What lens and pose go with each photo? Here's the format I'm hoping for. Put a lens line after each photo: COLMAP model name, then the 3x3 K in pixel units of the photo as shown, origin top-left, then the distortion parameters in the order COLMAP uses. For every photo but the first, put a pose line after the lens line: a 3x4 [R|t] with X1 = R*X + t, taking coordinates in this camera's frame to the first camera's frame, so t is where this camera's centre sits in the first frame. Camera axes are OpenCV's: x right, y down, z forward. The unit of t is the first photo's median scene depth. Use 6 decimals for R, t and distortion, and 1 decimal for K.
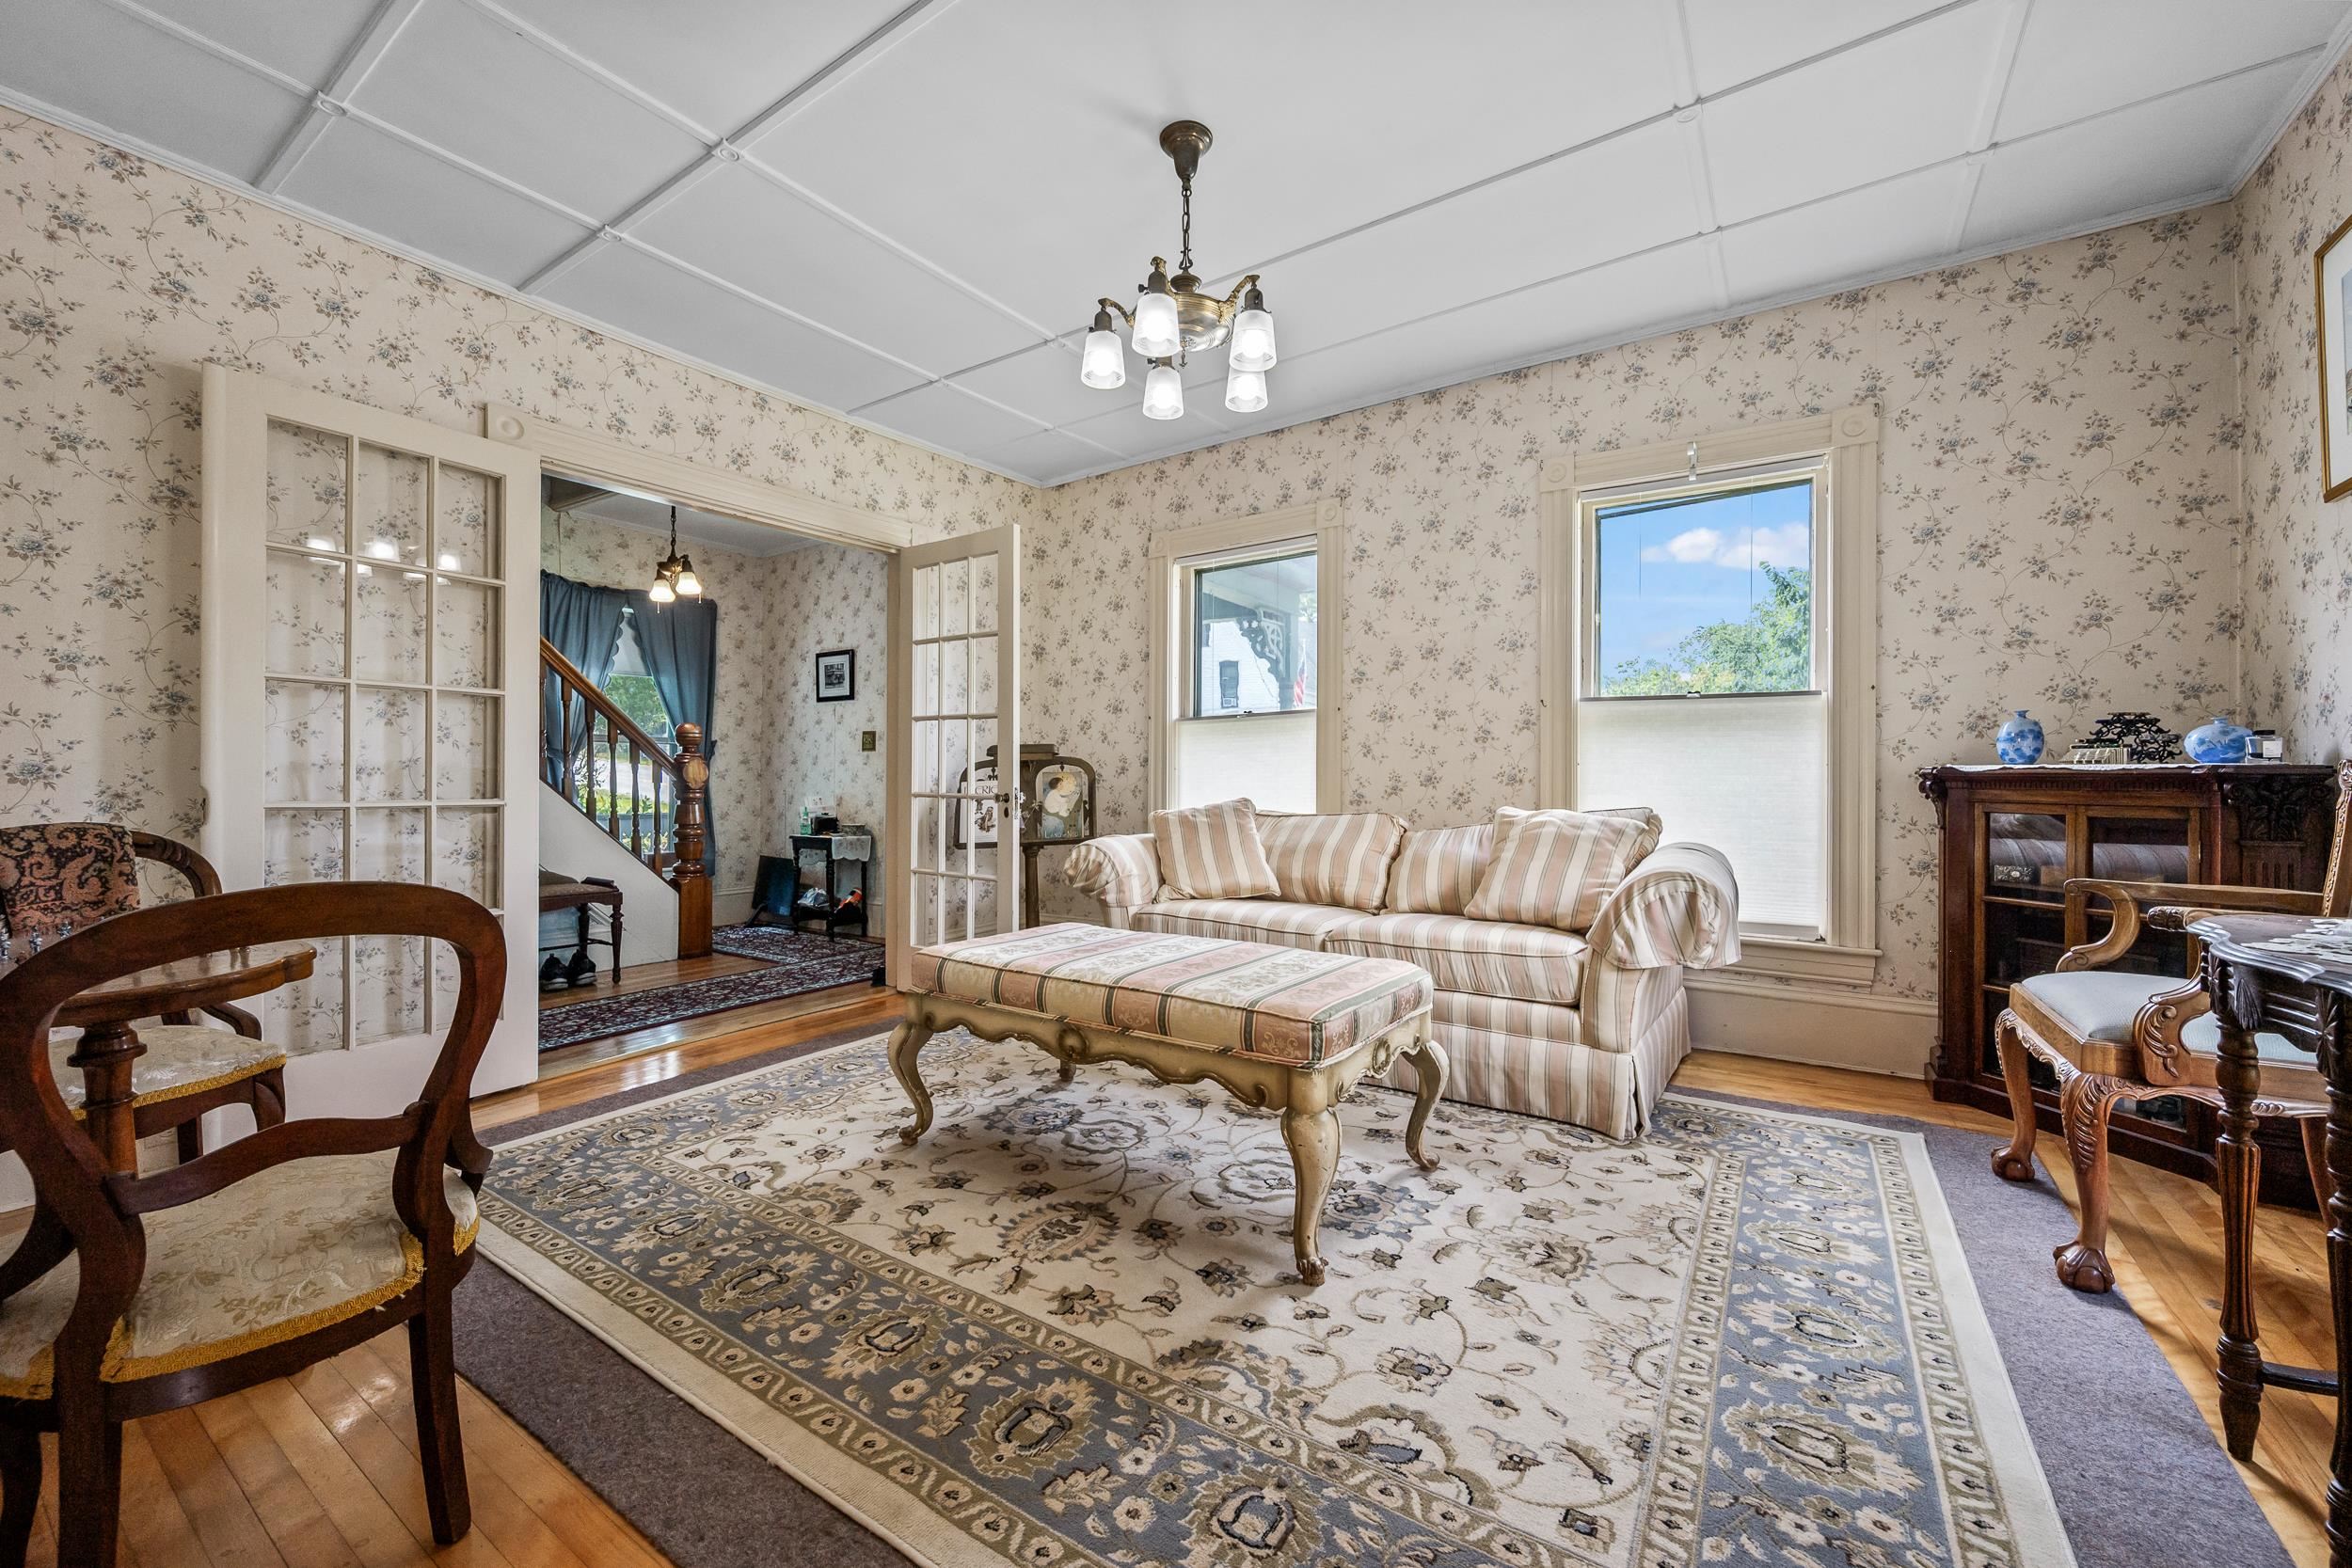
lens RADIAL K [[927.5, 0, 1187.1], [0, 927.5, 784.2], [0, 0, 1]] dist [-0.000878, -0.000062]
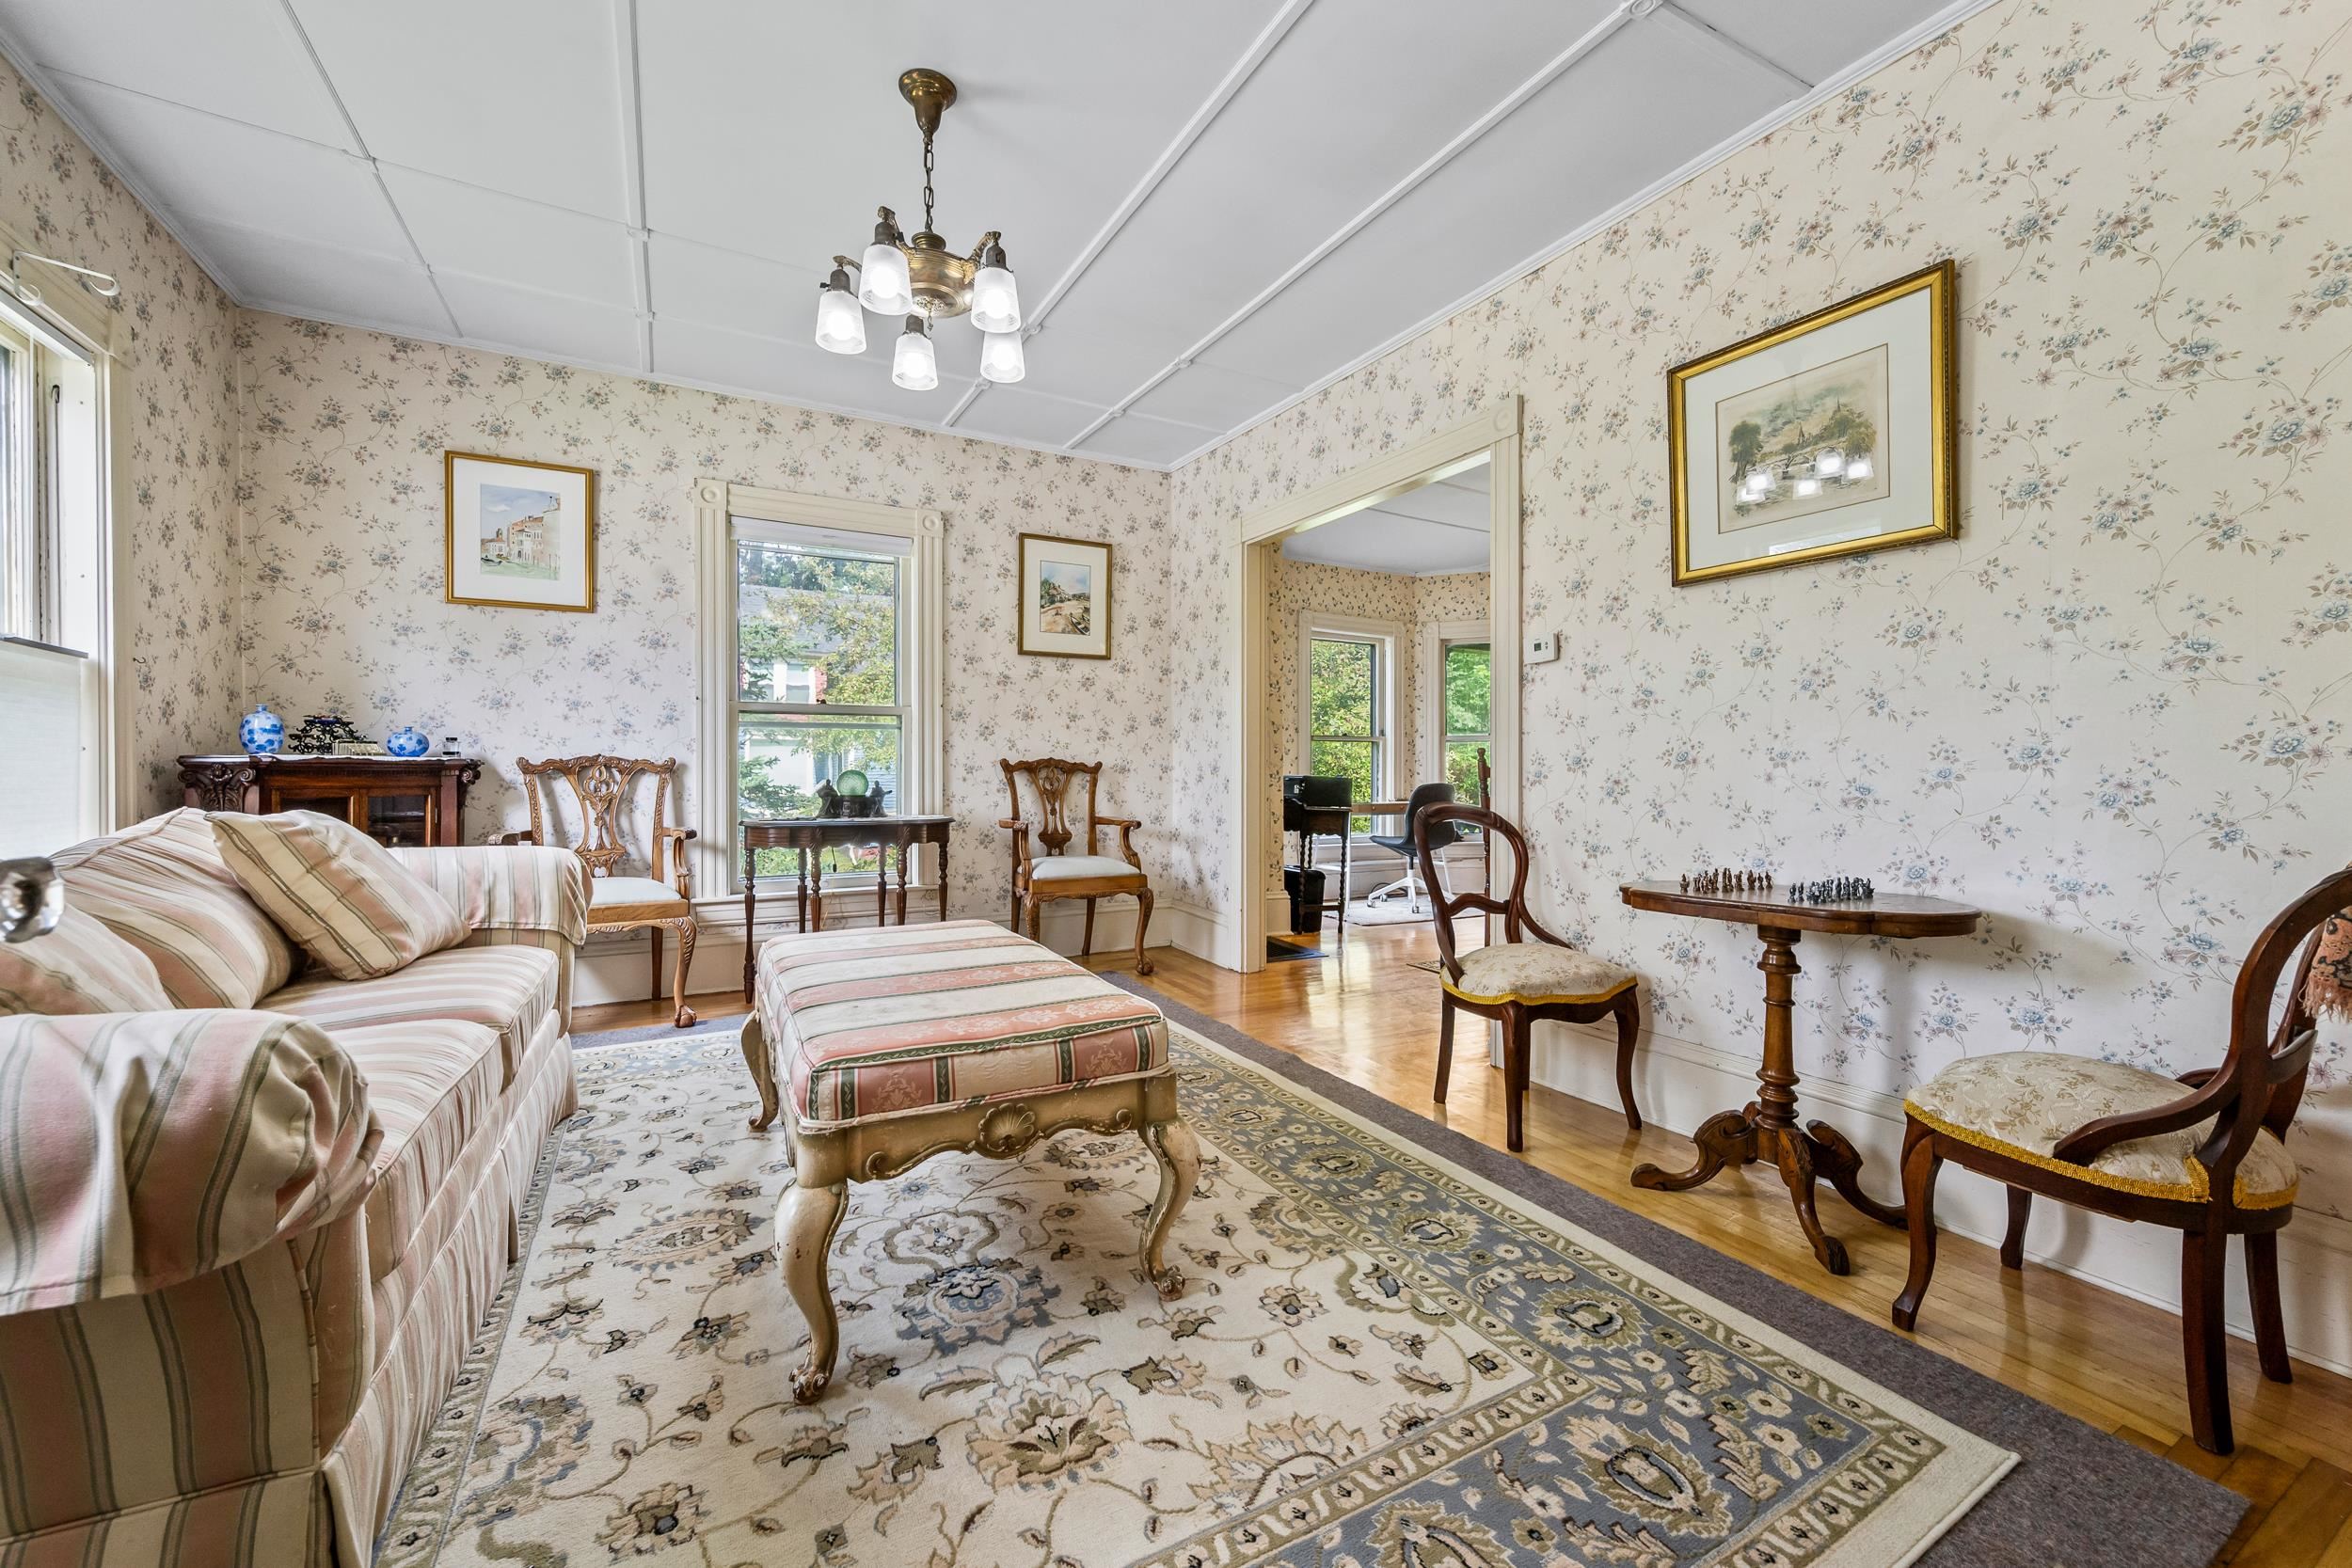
lens RADIAL K [[927.3, 0, 1184.9], [0, 927.3, 774.6], [0, 0, 1]] dist [-0.000558, -0.000272]
pose [[-0.888395, -0.002041, 0.459076, -0.574330], [0.002206, 0.999960, 0.008713, -0.003740], [-0.459075, 0.008753, -0.888355, 1.477585]]
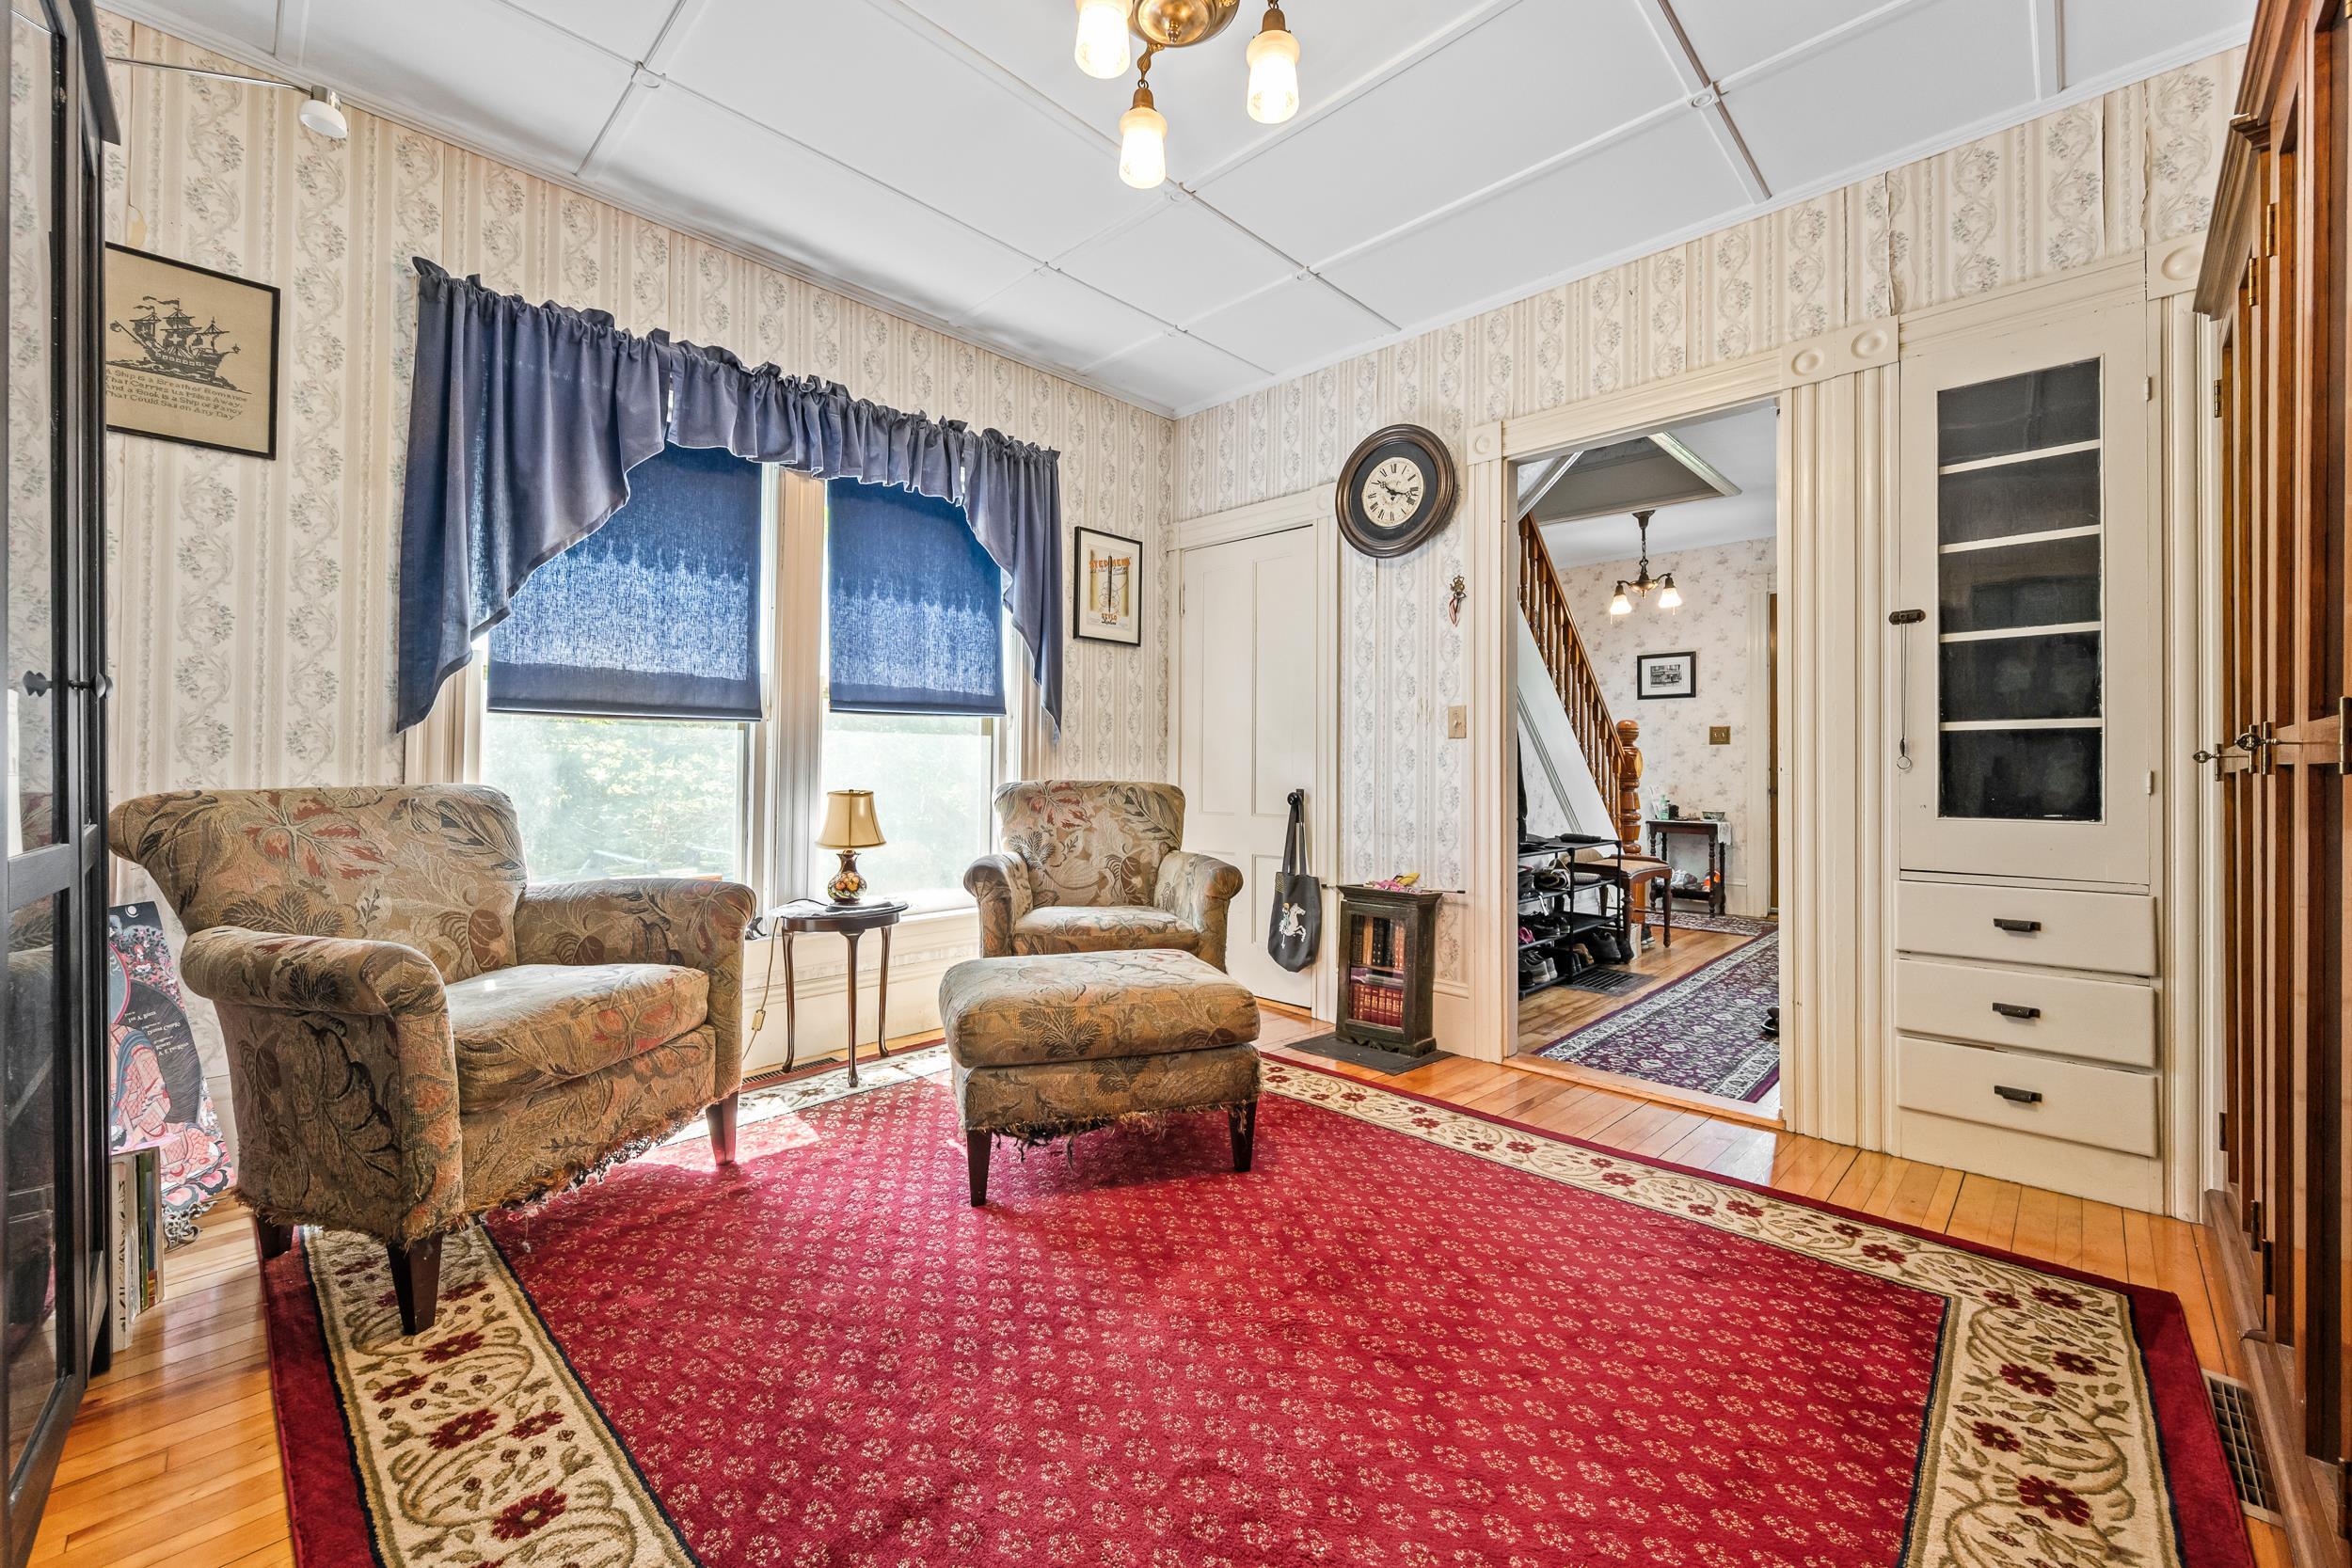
lens RADIAL K [[931.0, 0, 1185.2], [0, 931.0, 766.4], [0, 0, 1]] dist [0.000498, -0.000296]
pose [[0.984427, 0.001074, -0.175792, -1.683923], [-0.002840, 0.999948, -0.009794, 0.006186], [0.175772, 0.010141, 0.984379, -0.419639]]
